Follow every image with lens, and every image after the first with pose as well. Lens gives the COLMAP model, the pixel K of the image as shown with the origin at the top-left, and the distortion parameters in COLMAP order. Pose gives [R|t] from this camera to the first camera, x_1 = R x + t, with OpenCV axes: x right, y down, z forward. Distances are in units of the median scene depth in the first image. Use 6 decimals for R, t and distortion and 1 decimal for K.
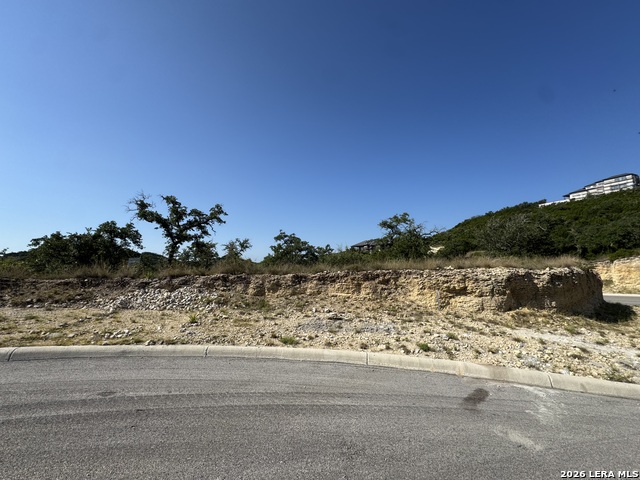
lens RADIAL K [[262.4, 0, 324.2], [0, 262.4, 234.2], [0, 0, 1]] dist [-0.007580, 0.001389]
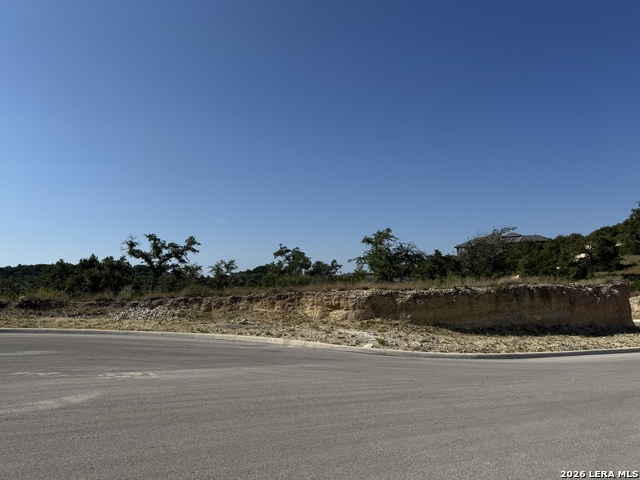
lens RADIAL K [[463.3, 0, 329.7], [0, 463.3, 227.6], [0, 0, 1]] dist [0.062713, -0.079727]
pose [[0.977437, -0.042584, -0.206888, 0.942747], [0.043225, 0.999064, -0.001423, -0.190119], [0.206755, -0.007552, 0.978364, -1.340244]]
